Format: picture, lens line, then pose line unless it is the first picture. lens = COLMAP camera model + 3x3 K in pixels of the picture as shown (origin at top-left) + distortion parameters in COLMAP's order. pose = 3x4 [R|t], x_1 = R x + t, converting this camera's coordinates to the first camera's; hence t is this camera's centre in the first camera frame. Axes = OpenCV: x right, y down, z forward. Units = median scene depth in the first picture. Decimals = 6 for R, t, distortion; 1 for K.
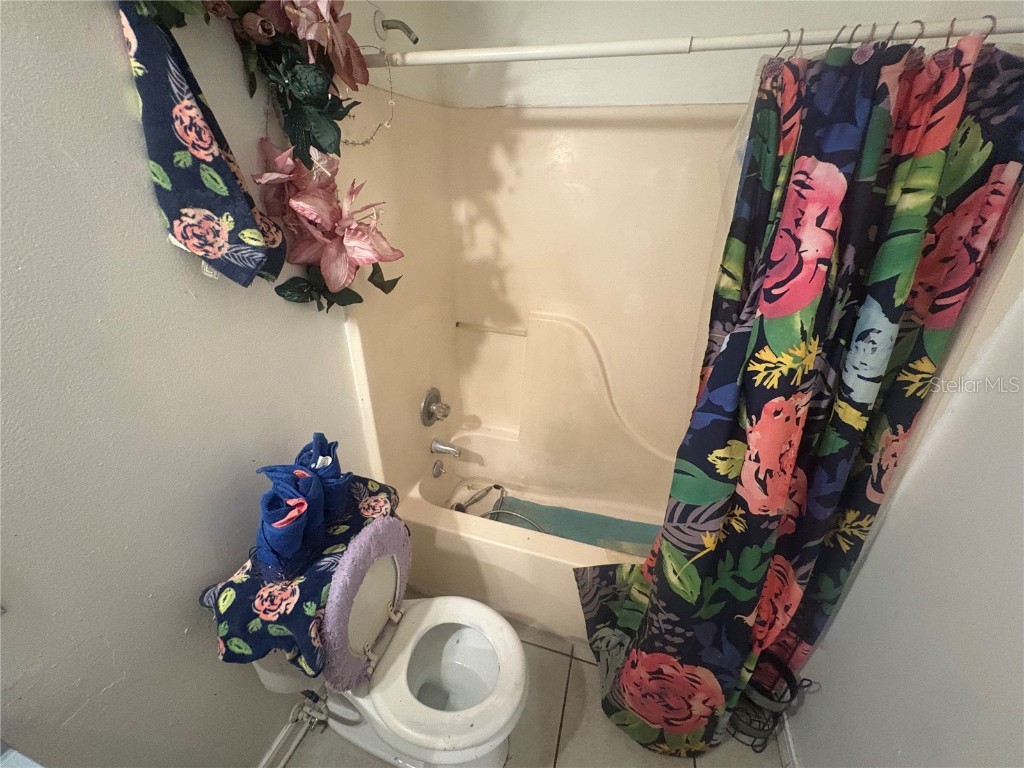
lens RADIAL K [[405.5, 0, 512.0], [0, 405.5, 384.0], [0, 0, 1]] dist [0.000015, 0.000492]
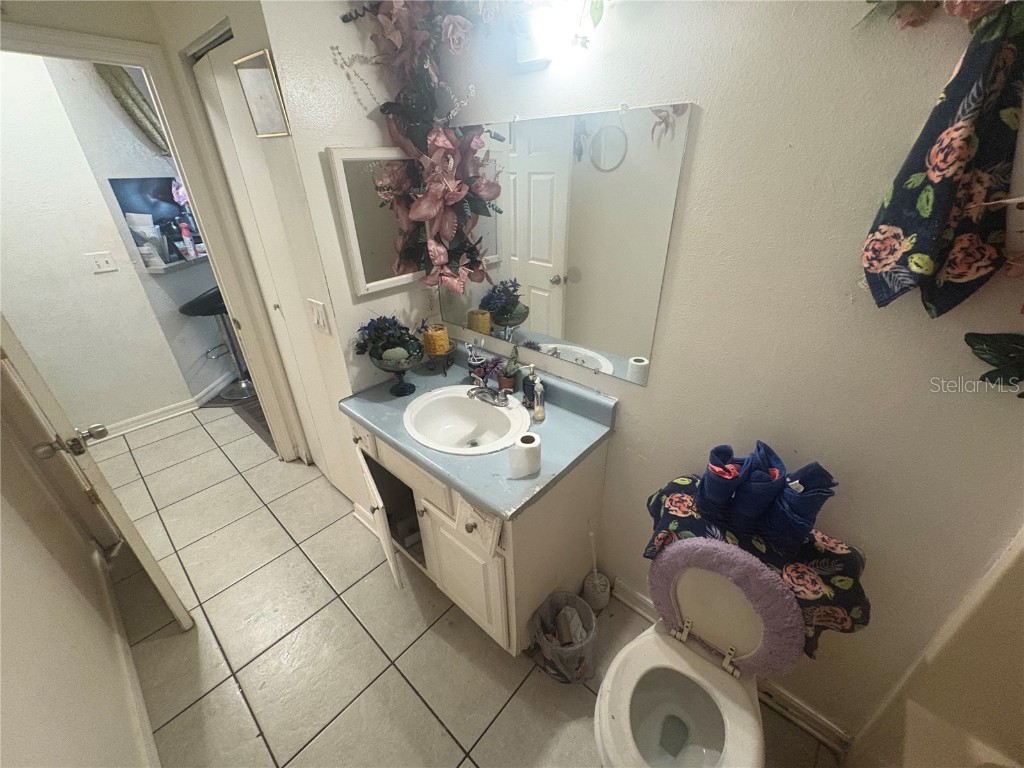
lens RADIAL K [[405.5, 0, 512.0], [0, 405.5, 384.0], [0, 0, 1]] dist [0.000015, 0.000492]
pose [[-0.418240, 0.415288, -0.807843, 0.588920], [-0.418673, 0.701122, 0.577183, -0.298712], [0.806095, 0.579623, -0.119368, 0.496153]]
